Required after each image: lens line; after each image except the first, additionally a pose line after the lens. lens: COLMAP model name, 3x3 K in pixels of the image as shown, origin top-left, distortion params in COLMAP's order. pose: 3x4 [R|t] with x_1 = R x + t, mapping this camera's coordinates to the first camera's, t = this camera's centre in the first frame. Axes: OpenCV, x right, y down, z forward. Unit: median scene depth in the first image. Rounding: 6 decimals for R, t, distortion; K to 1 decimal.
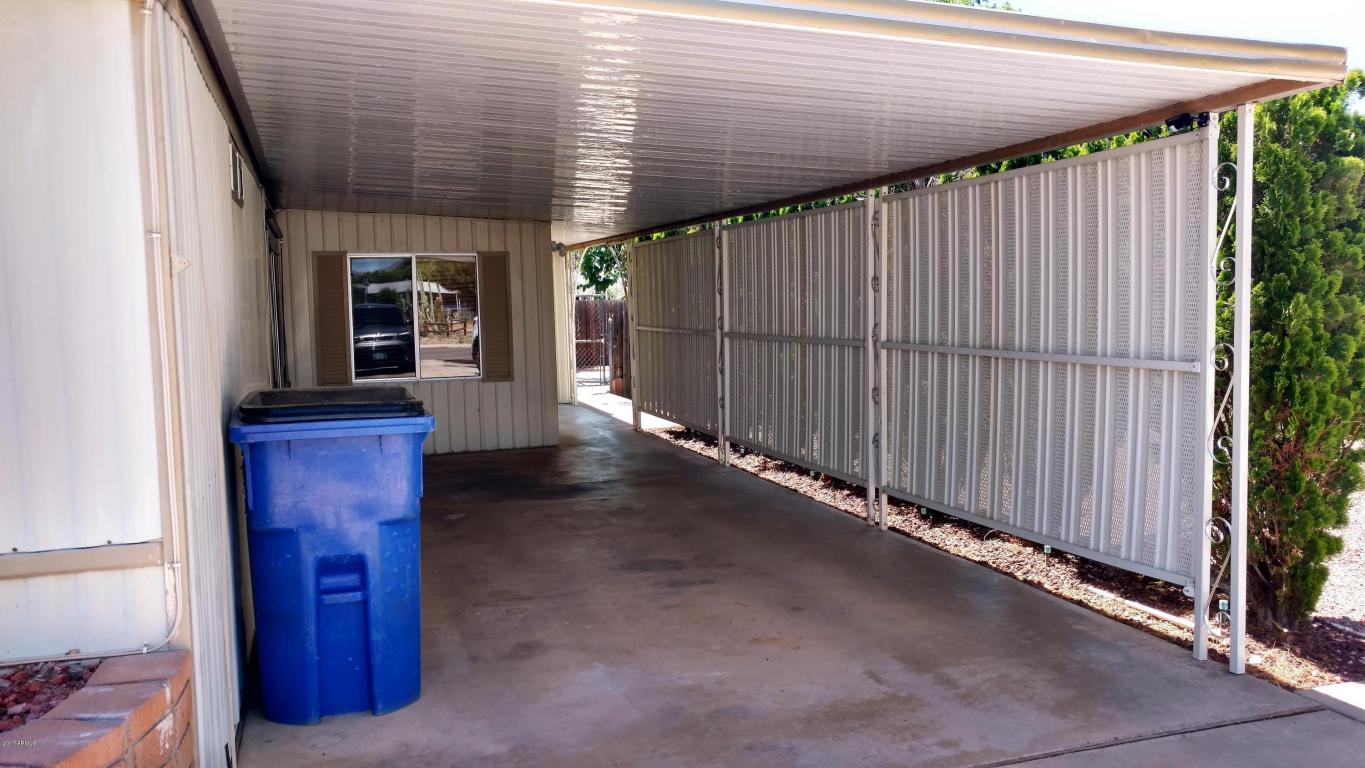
lens RADIAL K [[1069.9, 0, 682.5], [0, 1069.9, 384.0], [0, 0, 1]] dist [0.036140, -0.006603]
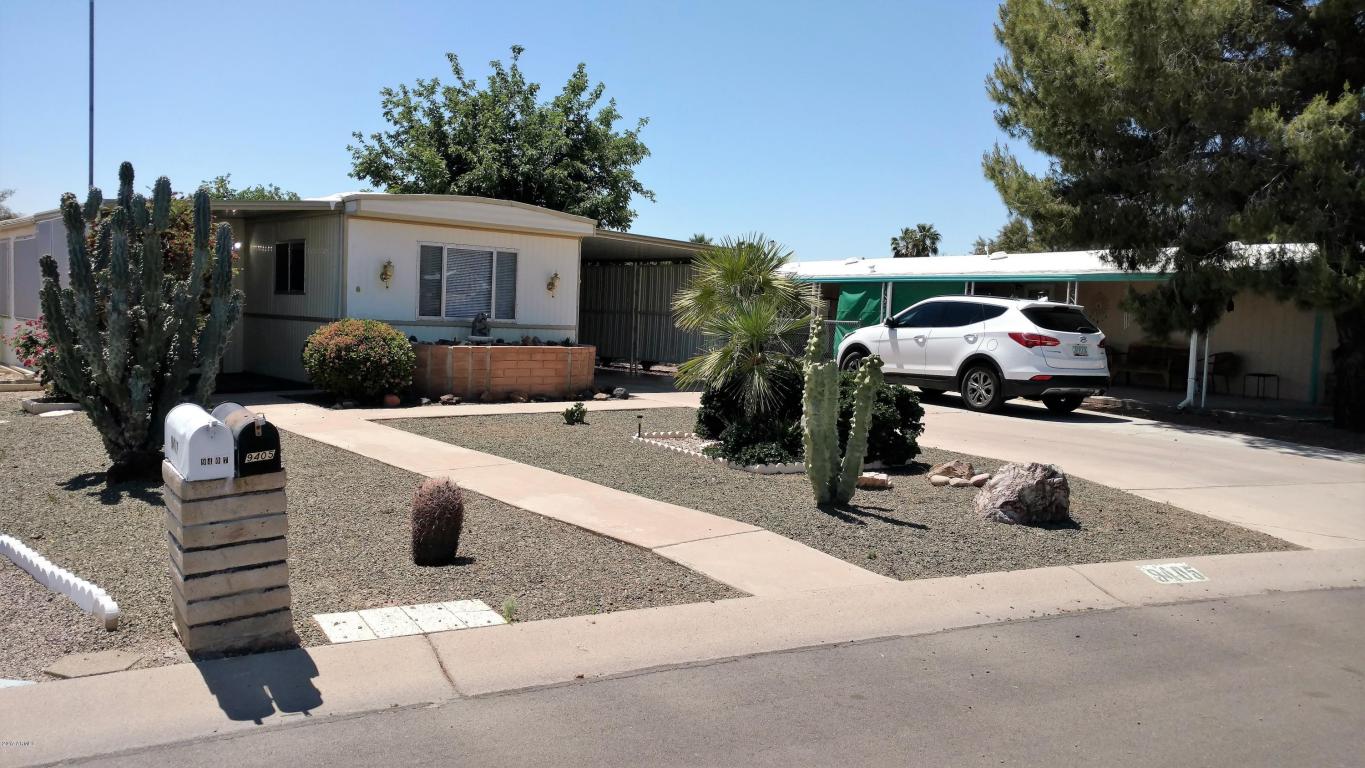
lens RADIAL K [[1069.9, 0, 682.5], [0, 1069.9, 384.0], [0, 0, 1]] dist [0.036140, -0.006603]
pose [[0.921250, 0.028892, 0.387898, -0.886616], [-0.024920, 0.999573, -0.015266, 0.213188], [-0.388173, 0.004398, 0.921576, -1.889644]]
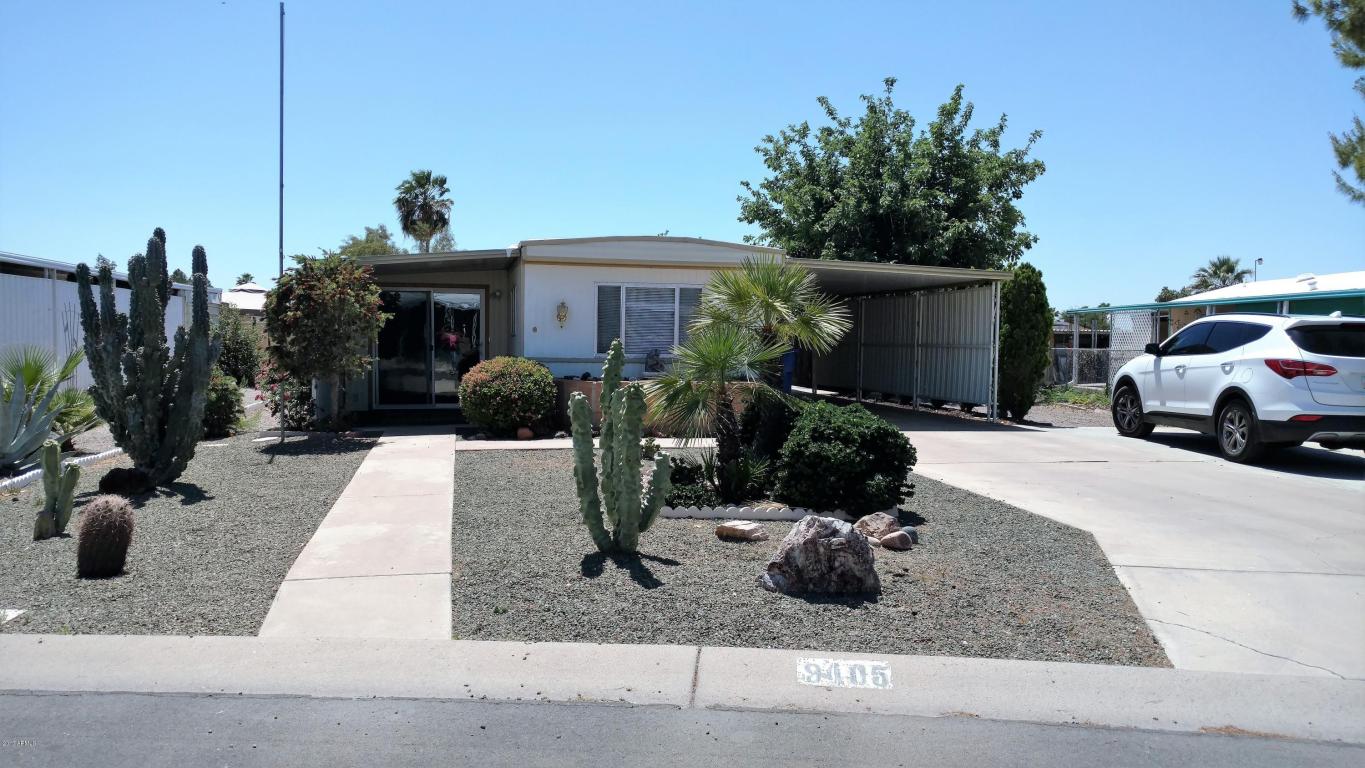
lens RADIAL K [[1069.9, 0, 682.5], [0, 1069.9, 384.0], [0, 0, 1]] dist [0.036140, -0.006603]
pose [[0.993065, 0.036593, -0.111731, -0.118269], [-0.040829, 0.998522, -0.035863, 0.194361], [0.110254, 0.040177, 0.993091, -1.904706]]
